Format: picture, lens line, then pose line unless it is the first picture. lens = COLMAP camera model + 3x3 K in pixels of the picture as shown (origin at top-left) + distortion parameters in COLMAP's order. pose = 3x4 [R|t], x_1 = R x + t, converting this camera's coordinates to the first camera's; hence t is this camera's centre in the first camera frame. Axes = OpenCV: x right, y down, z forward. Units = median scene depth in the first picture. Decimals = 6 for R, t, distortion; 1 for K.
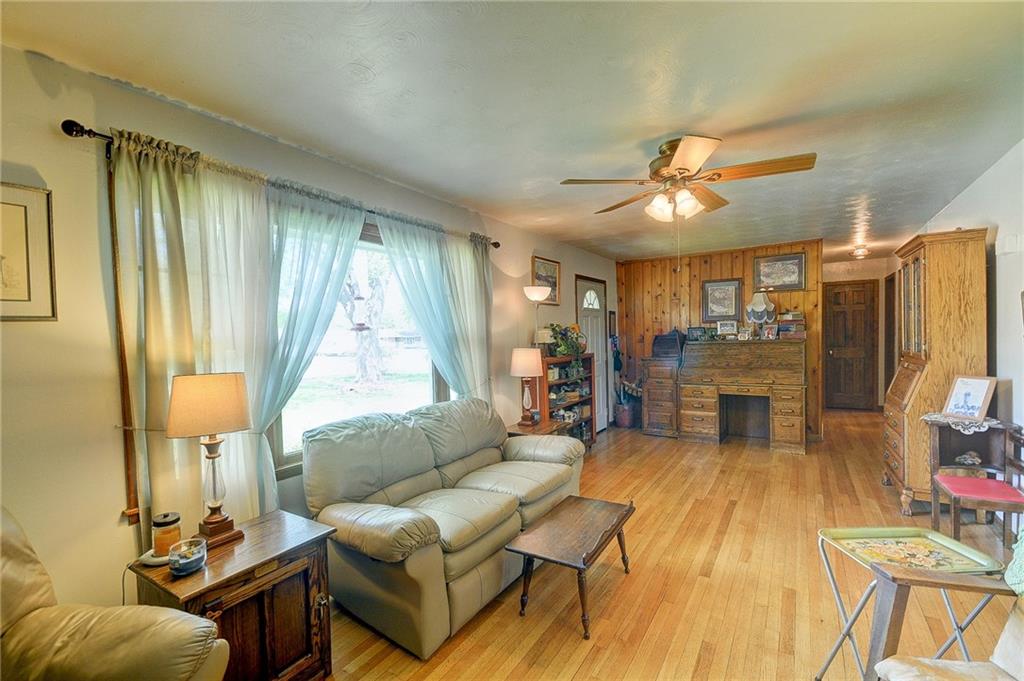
lens RADIAL K [[453.3, 0, 510.5], [0, 453.3, 348.0], [0, 0, 1]] dist [-0.000800, -0.000392]
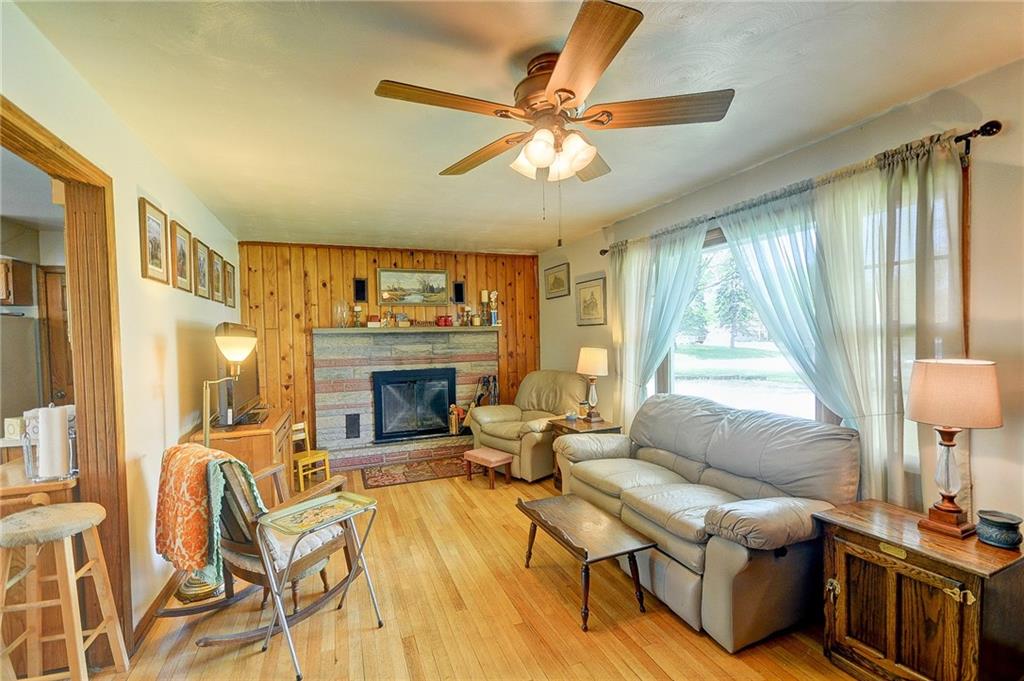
lens RADIAL K [[453.3, 0, 510.5], [0, 453.3, 348.0], [0, 0, 1]] dist [-0.000800, -0.000392]
pose [[-0.595415, 0.065476, -0.800746, 0.922993], [0.016731, 0.997468, 0.069121, -0.071056], [0.803244, 0.027759, -0.595003, 1.307775]]
